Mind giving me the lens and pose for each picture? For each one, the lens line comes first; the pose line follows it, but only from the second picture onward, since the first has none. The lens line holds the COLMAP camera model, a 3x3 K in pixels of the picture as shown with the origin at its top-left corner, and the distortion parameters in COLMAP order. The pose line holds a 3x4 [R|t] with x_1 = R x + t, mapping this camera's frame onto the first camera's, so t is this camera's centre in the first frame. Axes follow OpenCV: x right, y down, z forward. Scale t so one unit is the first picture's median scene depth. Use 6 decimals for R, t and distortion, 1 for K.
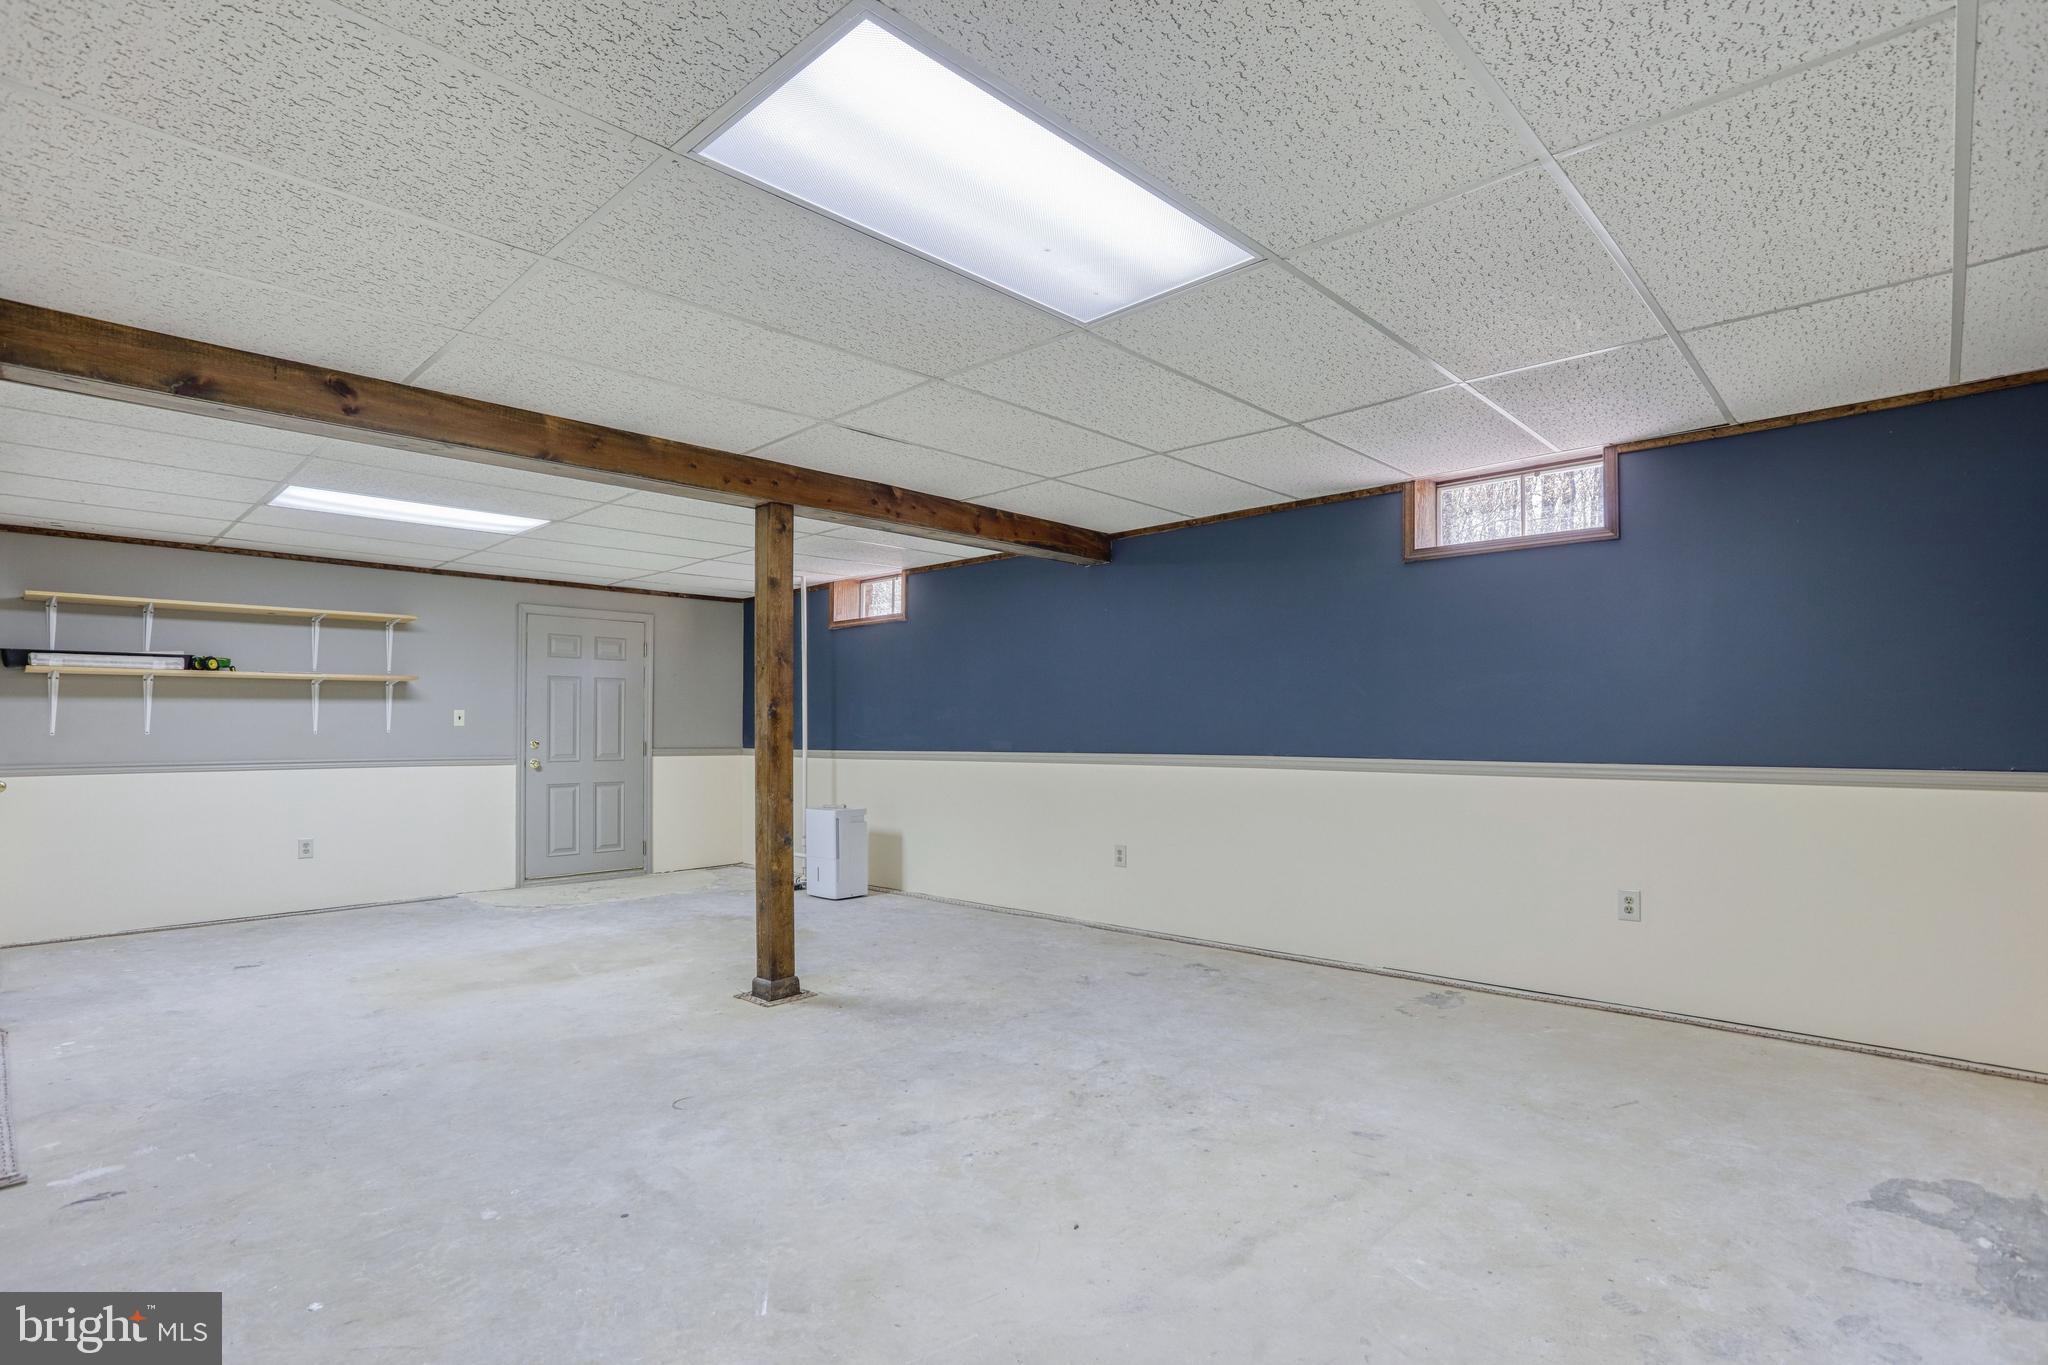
lens RADIAL K [[979.9, 0, 1024.8], [0, 979.9, 728.4], [0, 0, 1]] dist [-0.033811, 0.016957]
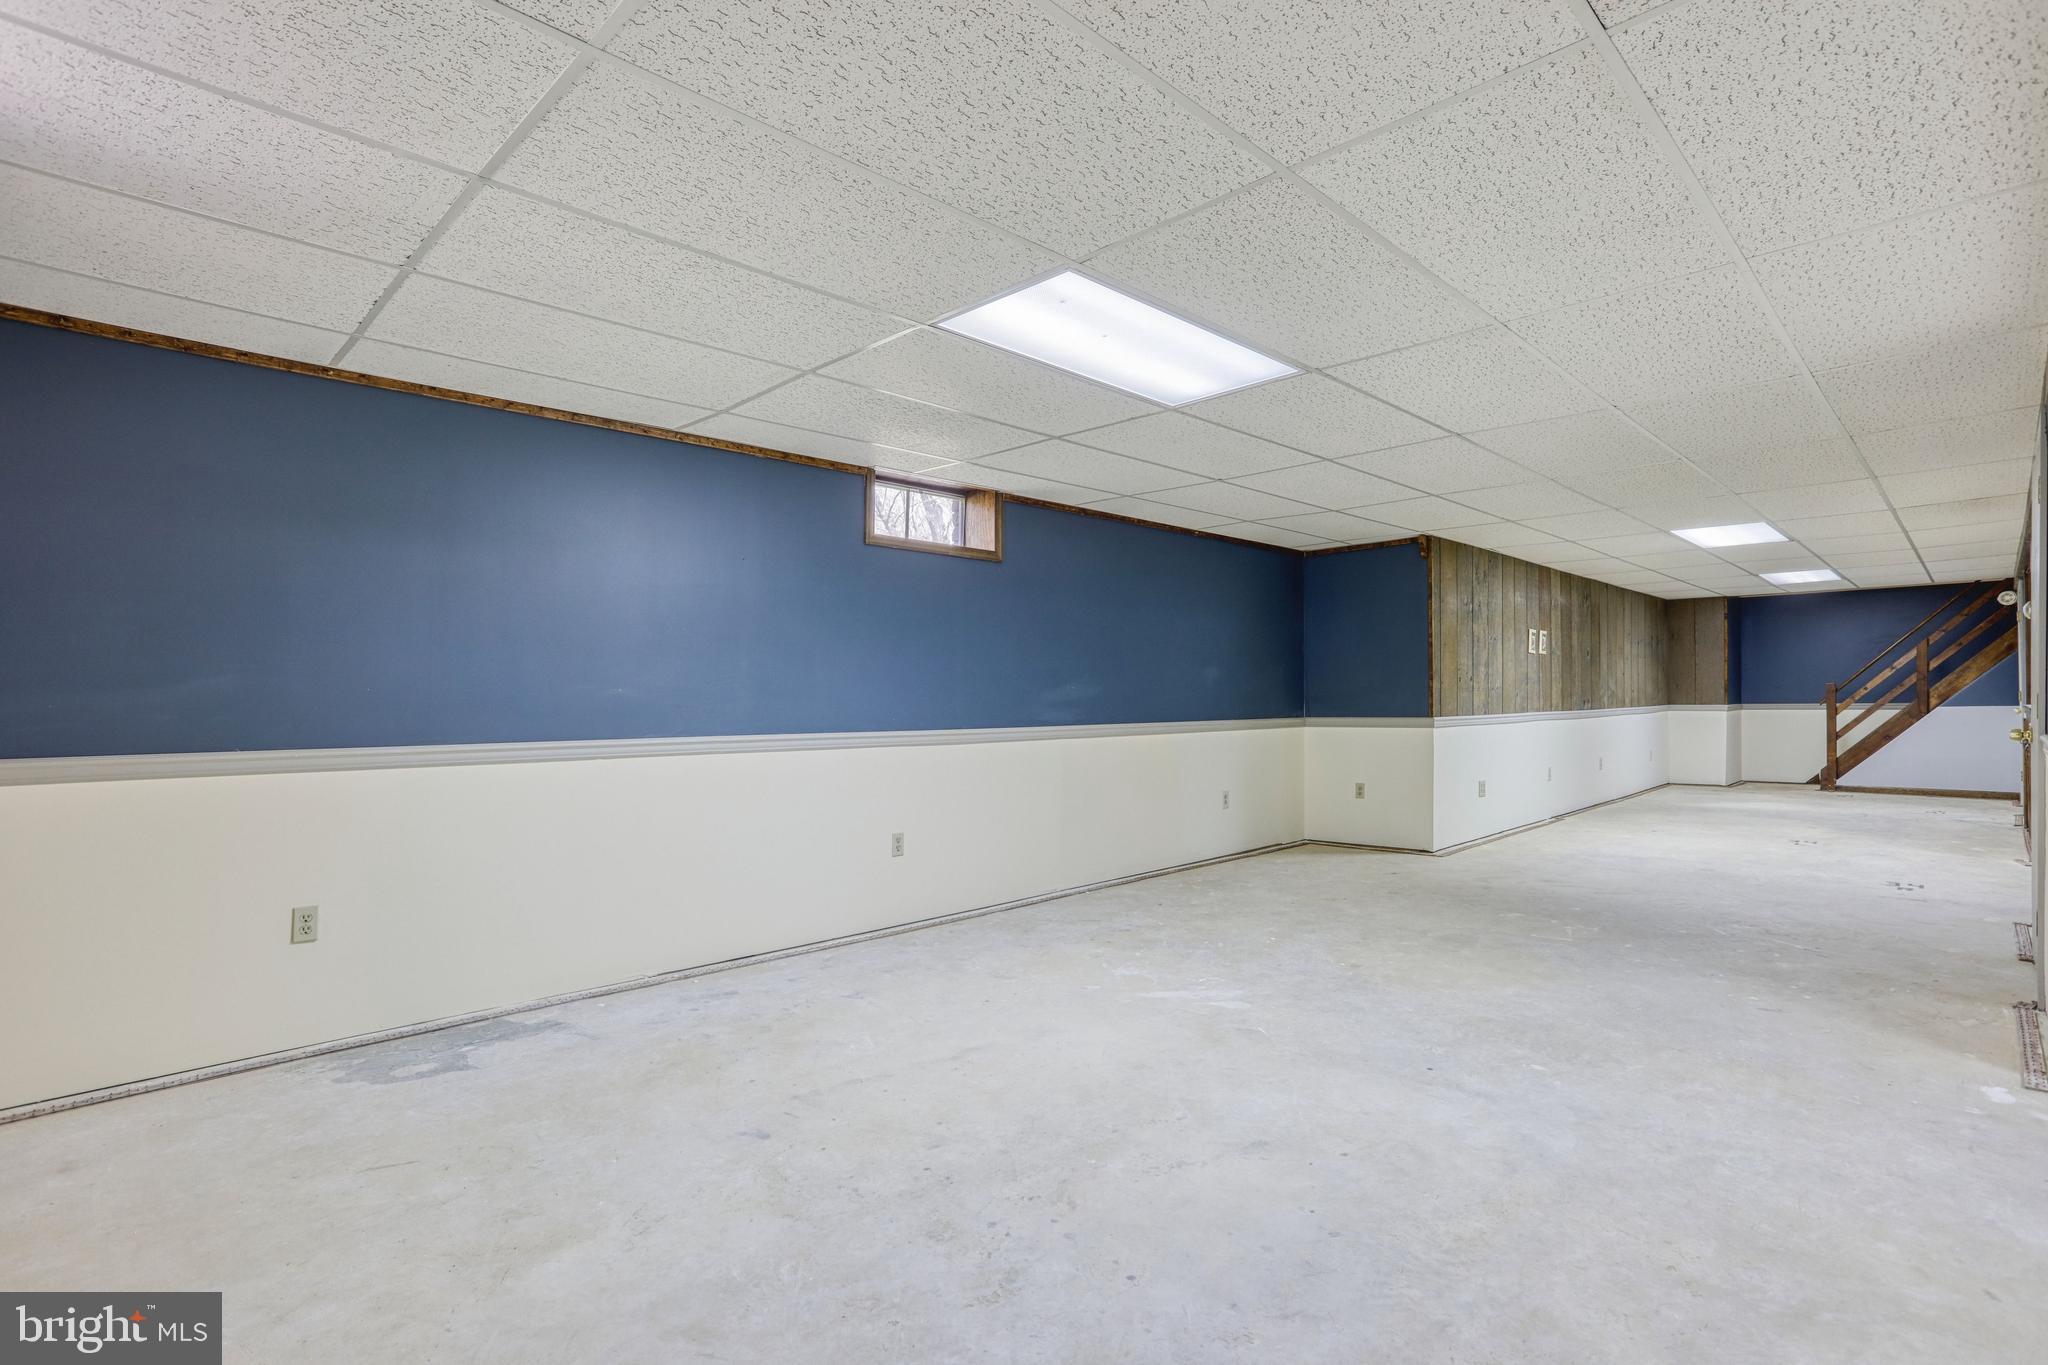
lens RADIAL K [[981.1, 0, 1018.1], [0, 981.1, 678.5], [0, 0, 1]] dist [-0.060027, 0.027745]
pose [[-0.999312, 0.017163, 0.032865, 0.073903], [0.016334, 0.999546, -0.025324, 0.011230], [-0.033285, -0.024770, -0.999139, 2.163904]]
